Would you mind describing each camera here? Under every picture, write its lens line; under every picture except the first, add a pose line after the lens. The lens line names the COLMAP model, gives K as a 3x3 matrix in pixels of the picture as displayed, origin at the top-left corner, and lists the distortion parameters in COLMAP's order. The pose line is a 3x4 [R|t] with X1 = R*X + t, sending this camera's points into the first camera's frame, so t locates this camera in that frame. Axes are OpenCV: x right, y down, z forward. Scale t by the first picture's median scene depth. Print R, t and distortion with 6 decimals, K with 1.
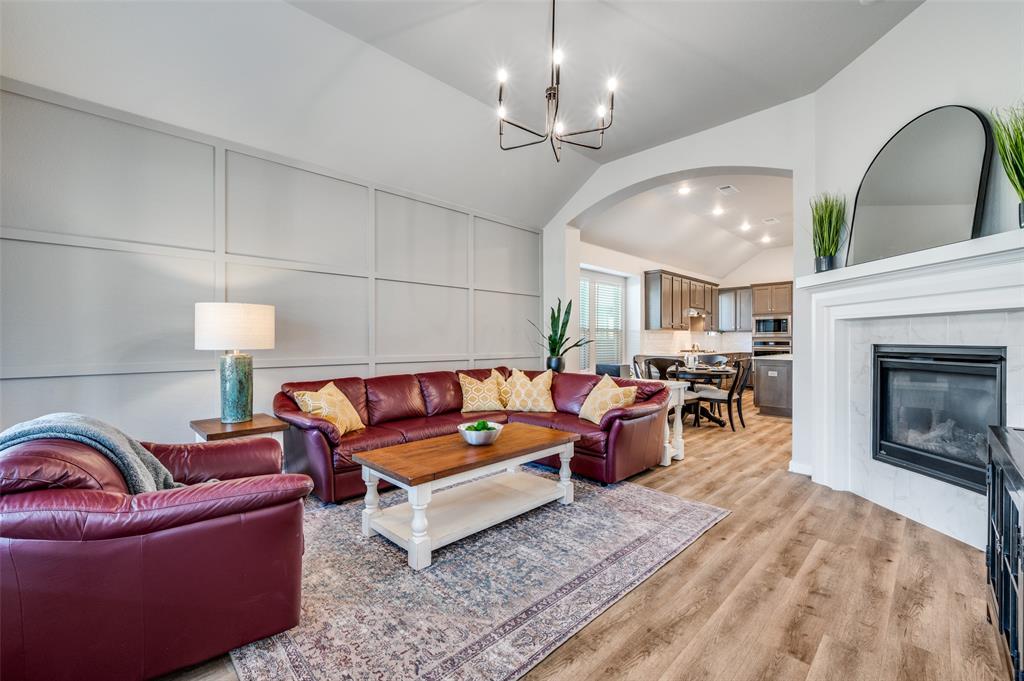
lens RADIAL K [[418.7, 0, 504.3], [0, 418.7, 343.0], [0, 0, 1]] dist [0.000498, 0.000104]
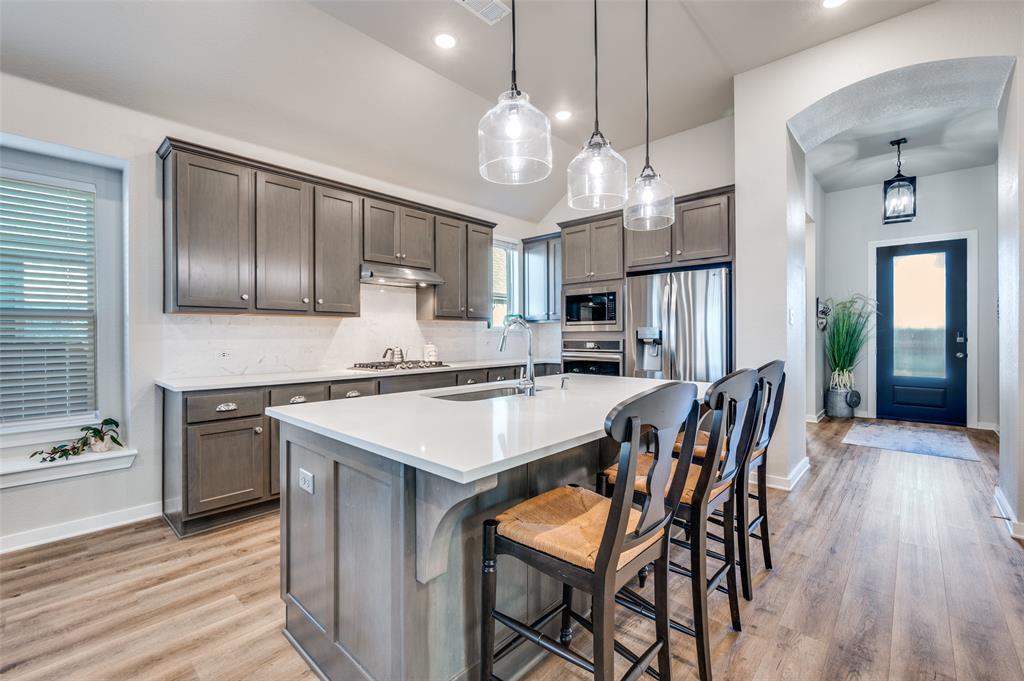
lens RADIAL K [[441.6, 0, 511.8], [0, 441.6, 333.3], [0, 0, 1]] dist [0.003355, 0.000792]
pose [[0.998250, -0.003951, 0.058999, 1.581195], [0.004551, 0.999939, -0.010040, -0.022741], [-0.058956, 0.010291, 0.998208, 1.542787]]
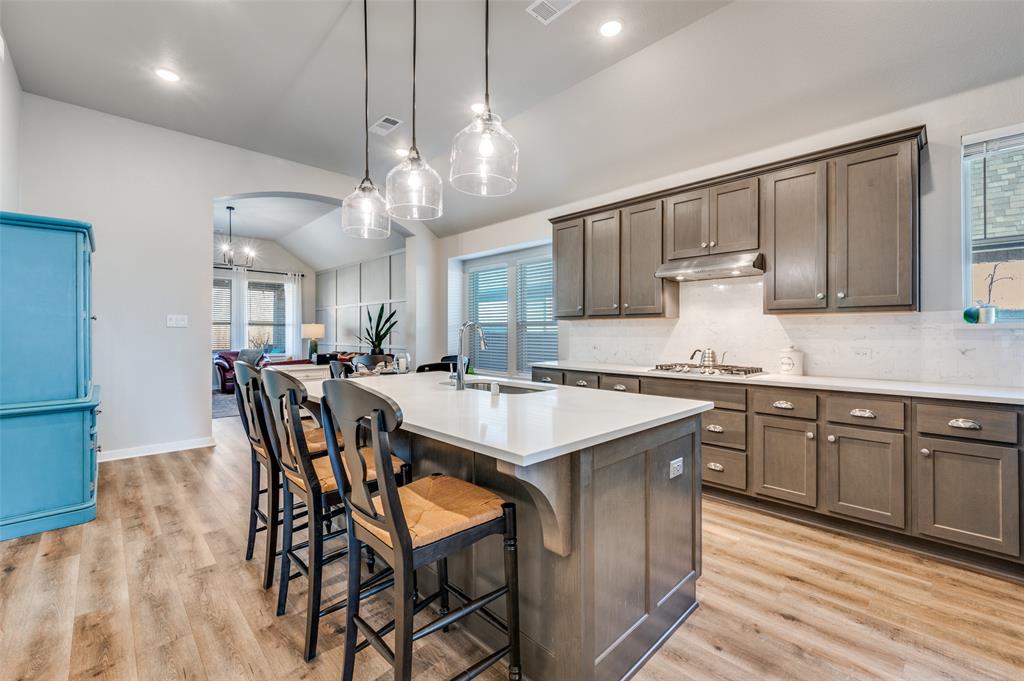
lens RADIAL K [[418.7, 0, 505.7], [0, 418.7, 336.7], [0, 0, 1]] dist [0.000498, 0.000104]
pose [[-0.000485, 0.004285, -0.999991, 2.437185], [-0.012344, 0.999915, 0.004290, -0.026632], [0.999924, 0.012346, -0.000432, 2.364686]]
